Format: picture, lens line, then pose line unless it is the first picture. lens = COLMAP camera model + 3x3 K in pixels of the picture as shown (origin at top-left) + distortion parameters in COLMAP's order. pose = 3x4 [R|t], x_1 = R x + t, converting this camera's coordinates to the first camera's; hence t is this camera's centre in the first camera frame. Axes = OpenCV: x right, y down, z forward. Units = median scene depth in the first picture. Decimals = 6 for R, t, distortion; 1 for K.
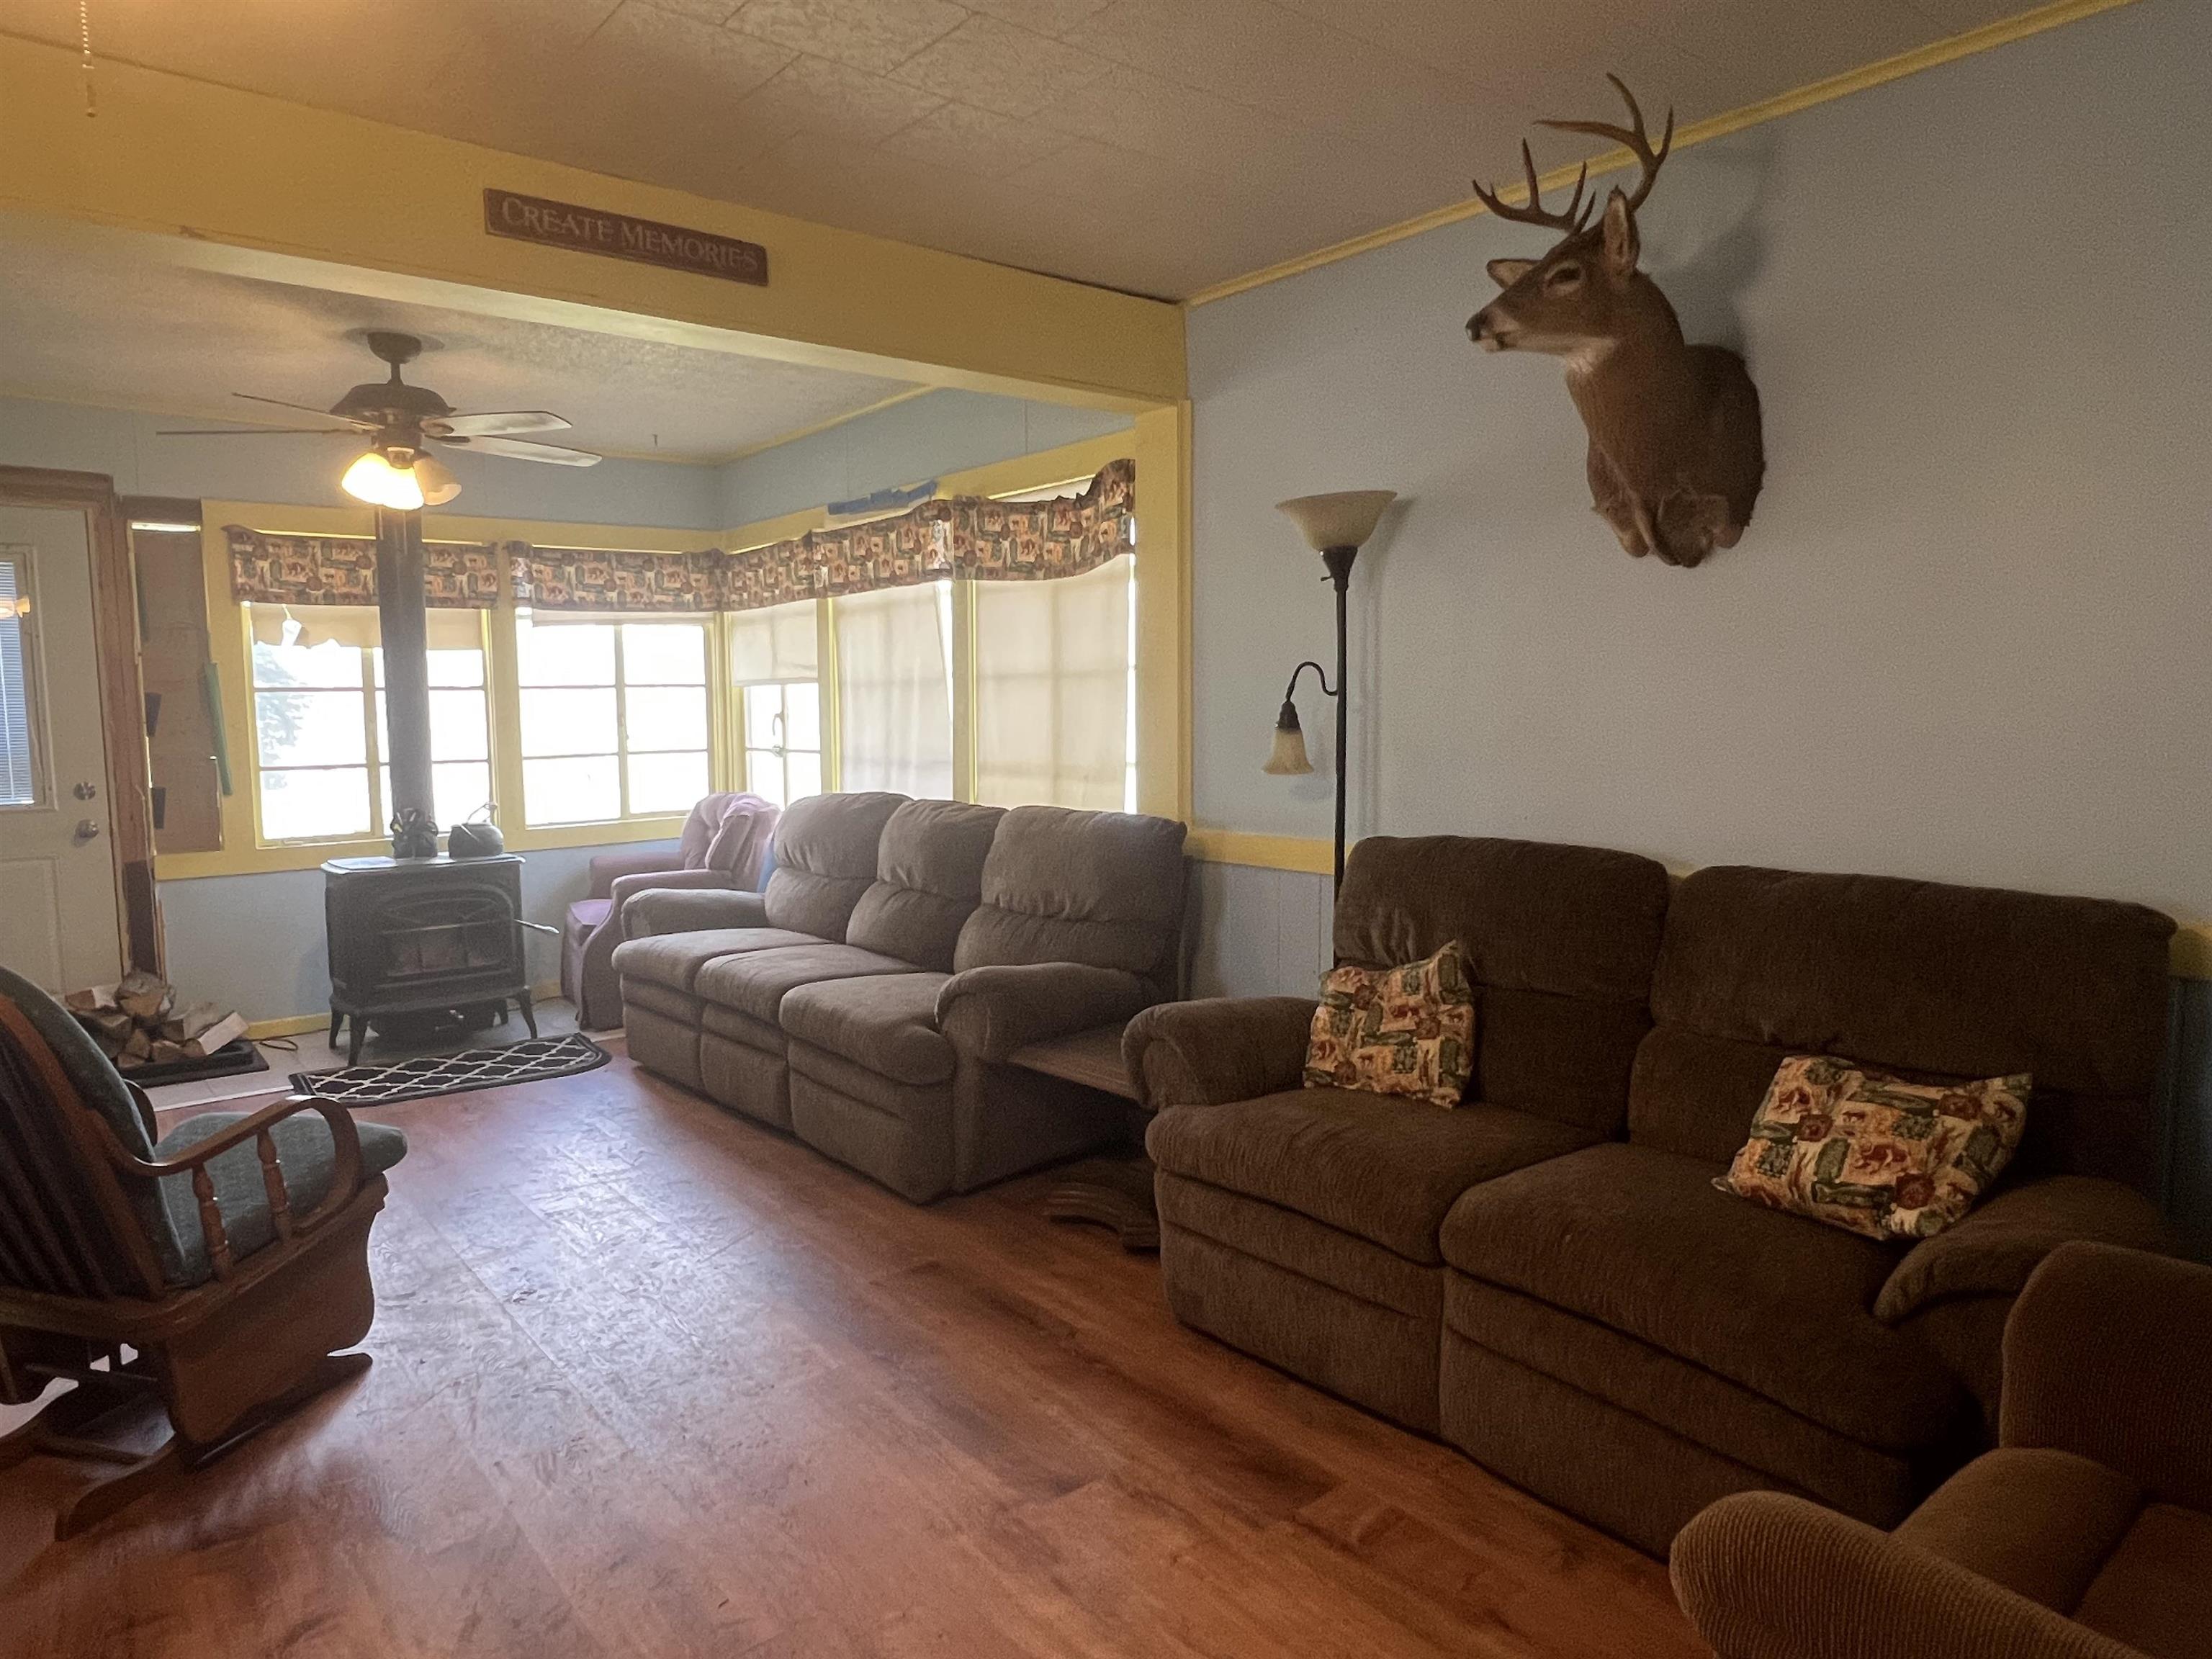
lens RADIAL K [[1361.8, 0, 1095.1], [0, 1361.8, 837.0], [0, 0, 1]] dist [0.000062, -0.002816]
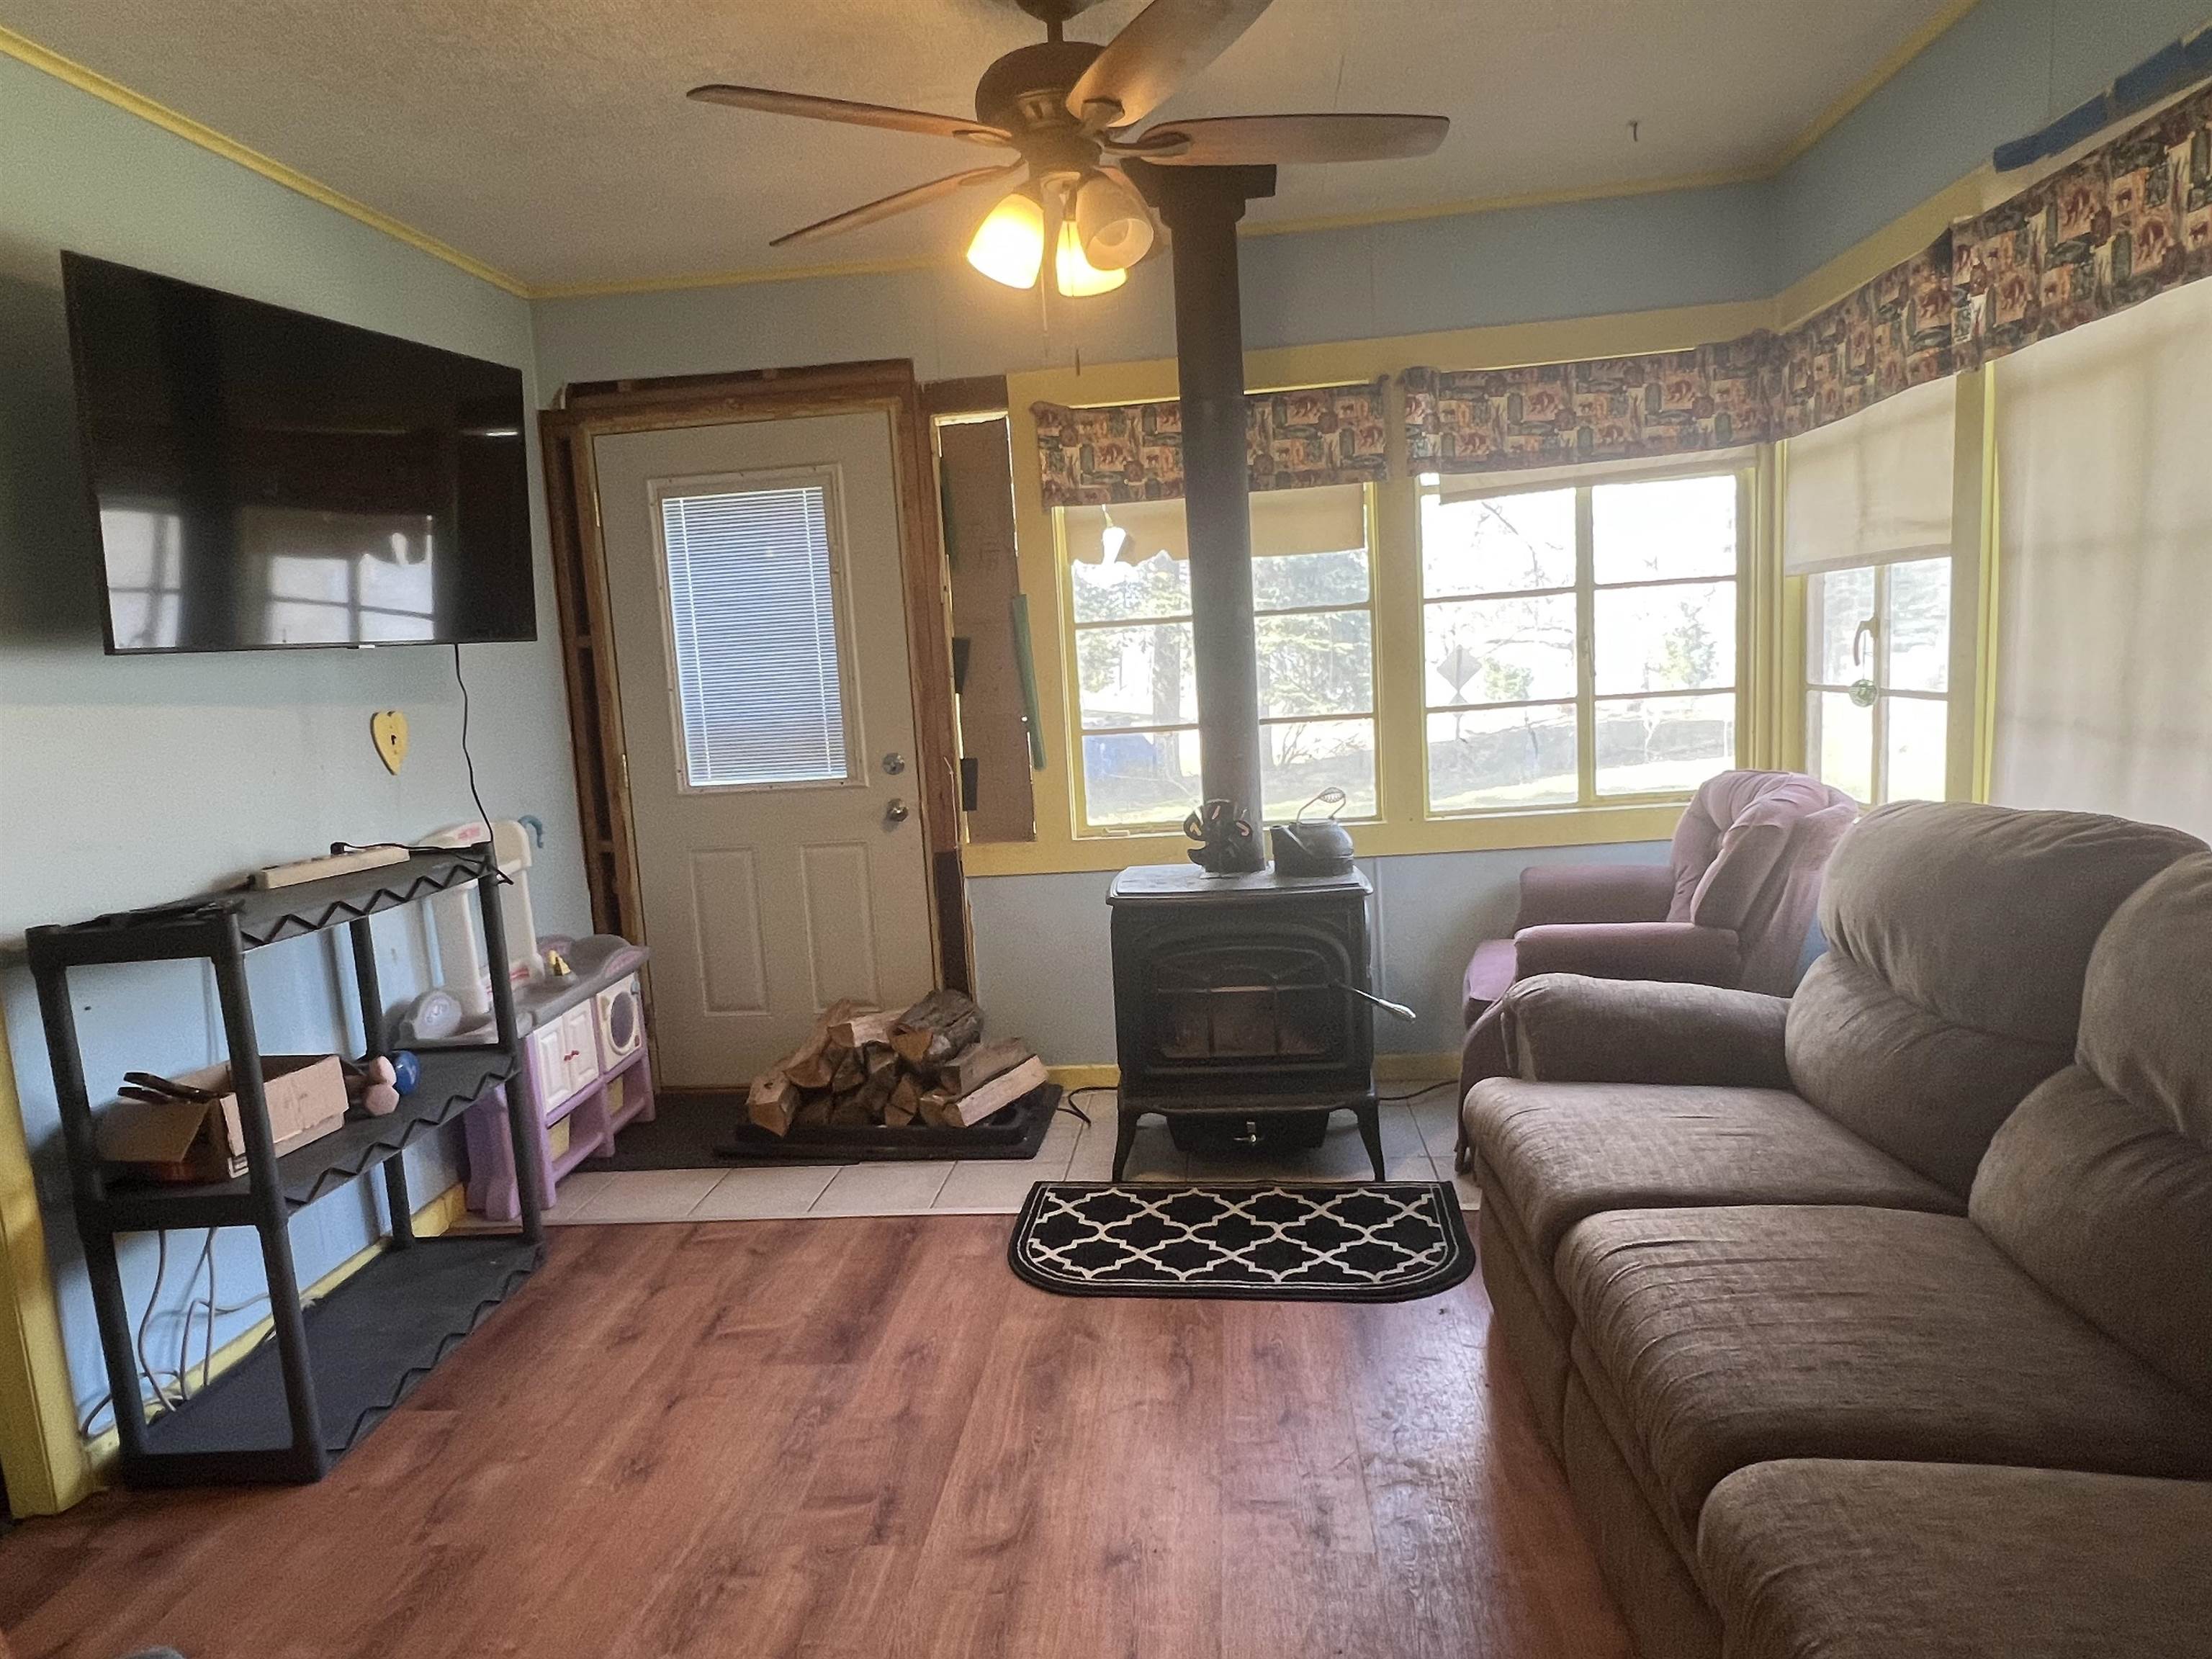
lens RADIAL K [[1361.8, 0, 1091.5], [0, 1361.8, 827.5], [0, 0, 1]] dist [0.000062, -0.002816]
pose [[0.705936, 0.058239, -0.705877, -0.078384], [-0.014737, 0.997606, 0.067570, -0.048404], [0.708122, -0.037297, 0.705104, 0.473171]]
